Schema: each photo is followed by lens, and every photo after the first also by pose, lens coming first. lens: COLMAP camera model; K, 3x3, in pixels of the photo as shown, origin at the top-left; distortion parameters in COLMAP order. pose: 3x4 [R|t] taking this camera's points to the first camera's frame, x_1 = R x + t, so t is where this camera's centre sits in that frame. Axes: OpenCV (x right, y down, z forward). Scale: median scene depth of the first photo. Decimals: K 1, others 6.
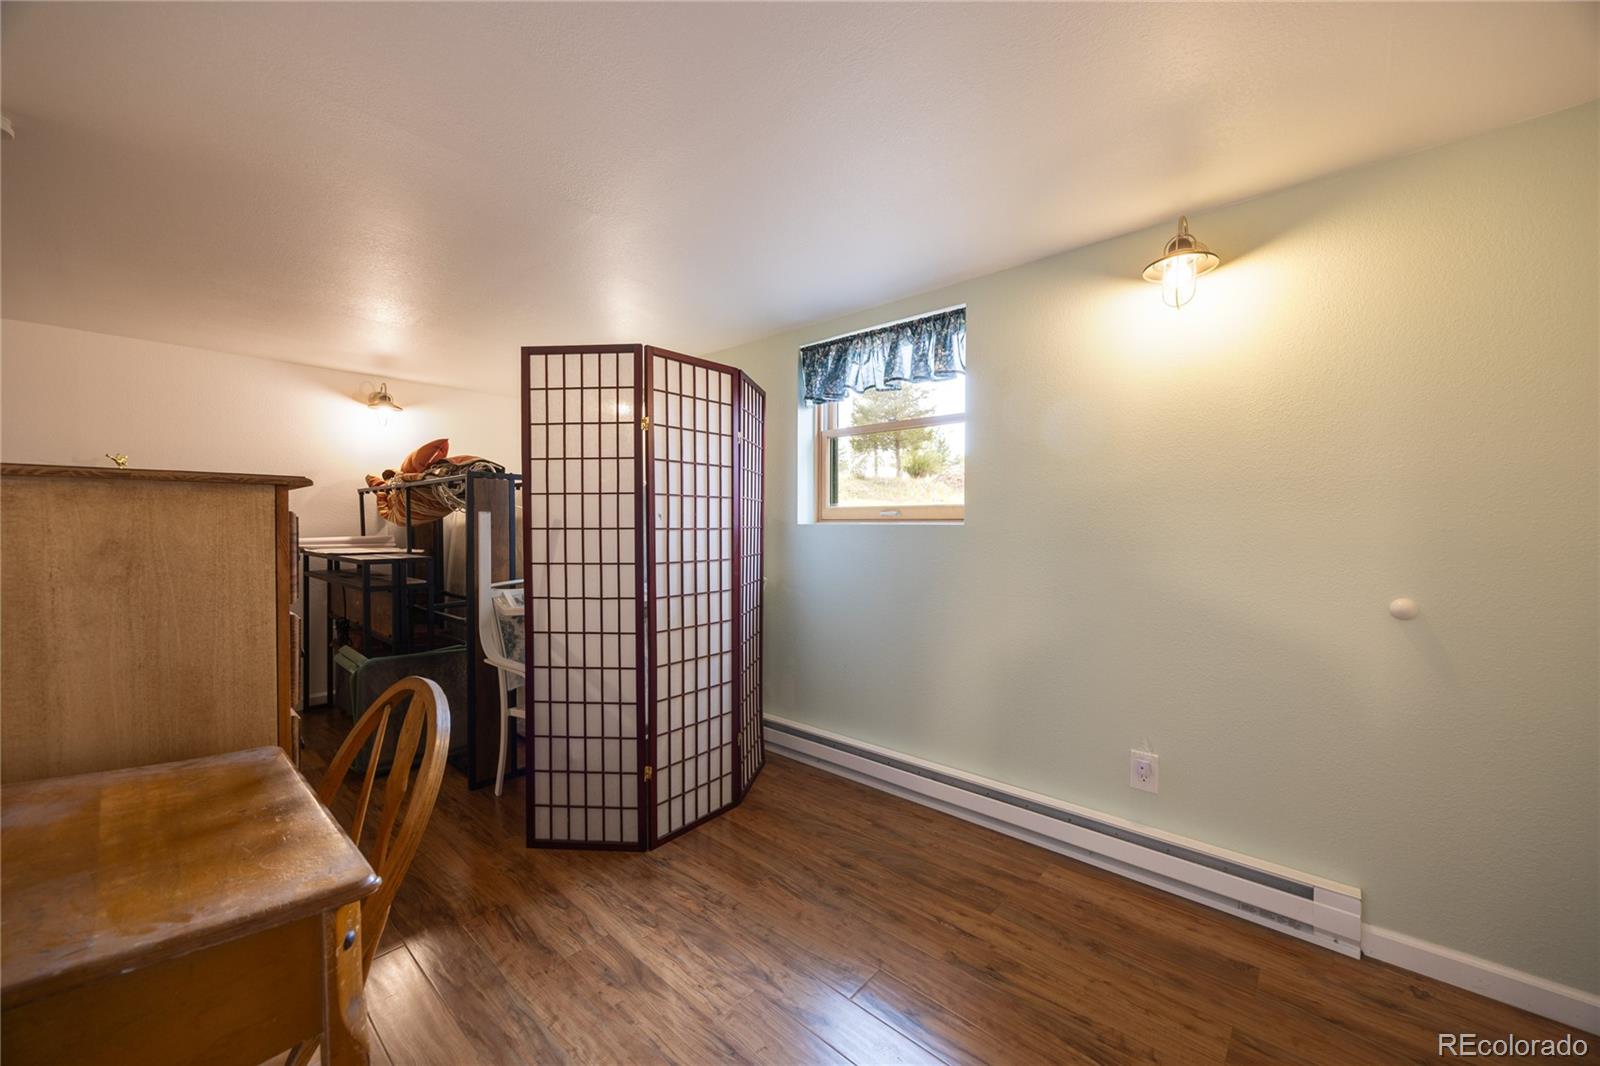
lens RADIAL K [[613.2, 0, 791.3], [0, 613.2, 529.6], [0, 0, 1]] dist [0.000162, 0.000286]
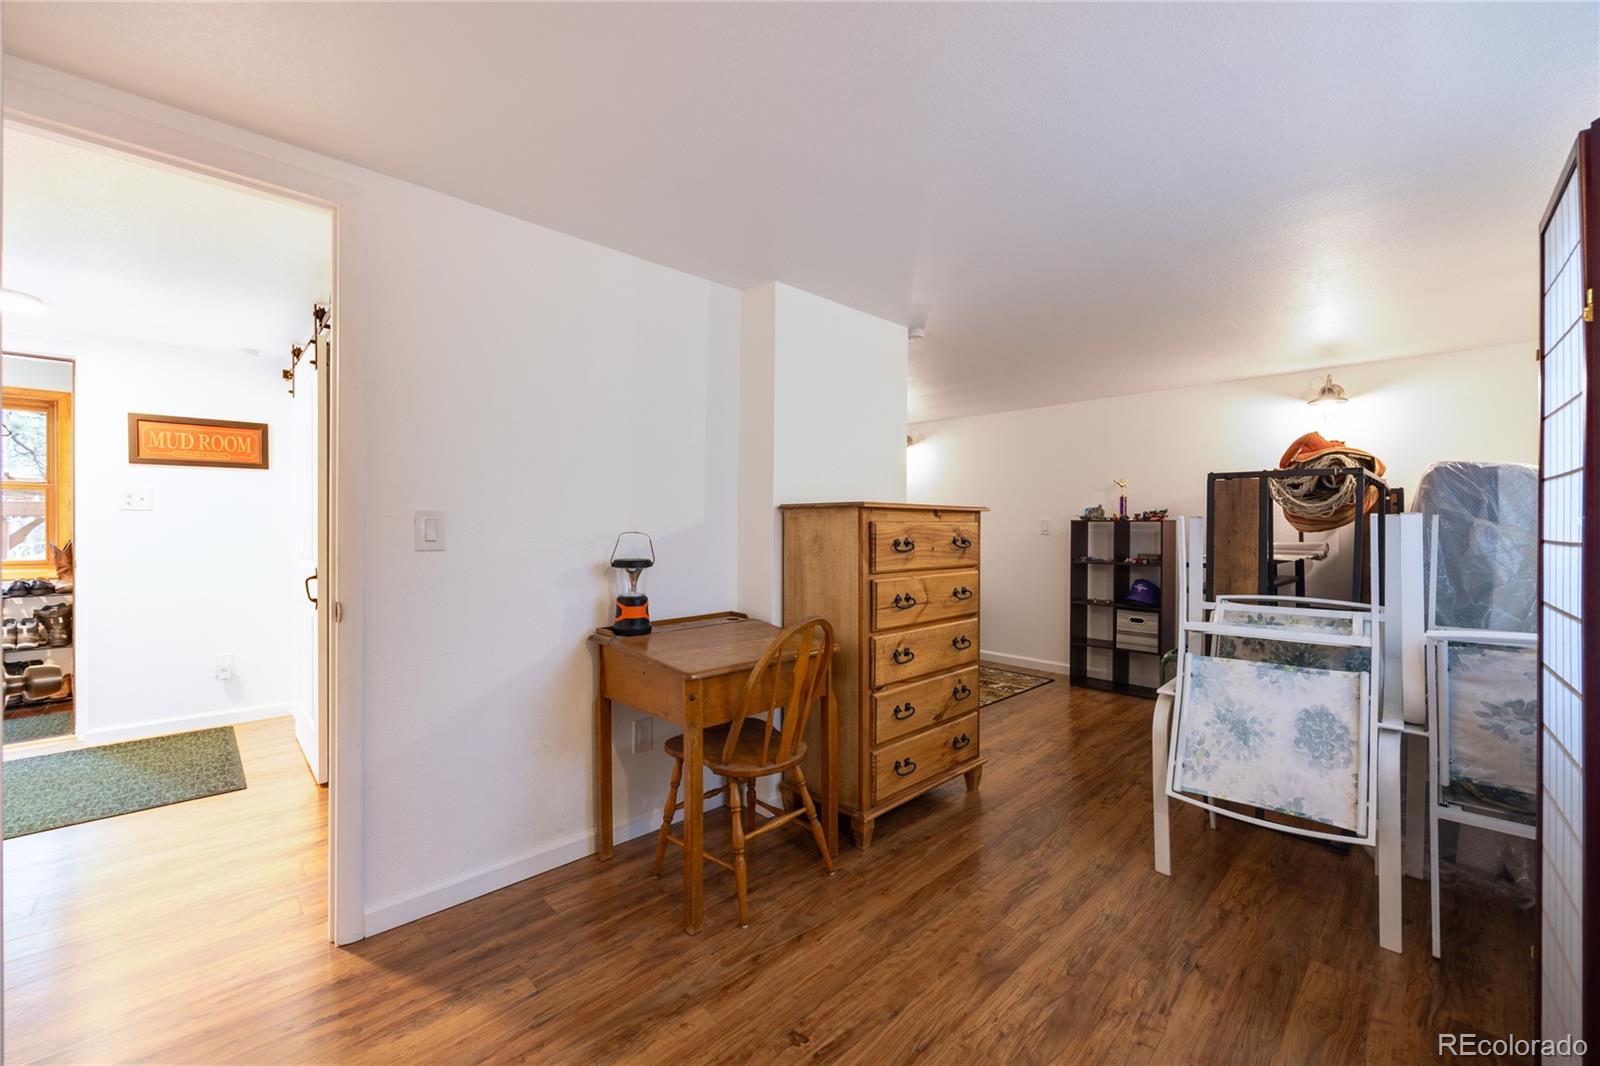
lens RADIAL K [[613.2, 0, 800.0], [0, 613.2, 533.8], [0, 0, 1]] dist [0.000162, 0.000286]
pose [[-0.048926, 0.015047, -0.998689, 0.839975], [-0.015676, 0.999752, 0.015831, -0.016127], [0.998679, 0.016430, -0.048678, 0.767043]]
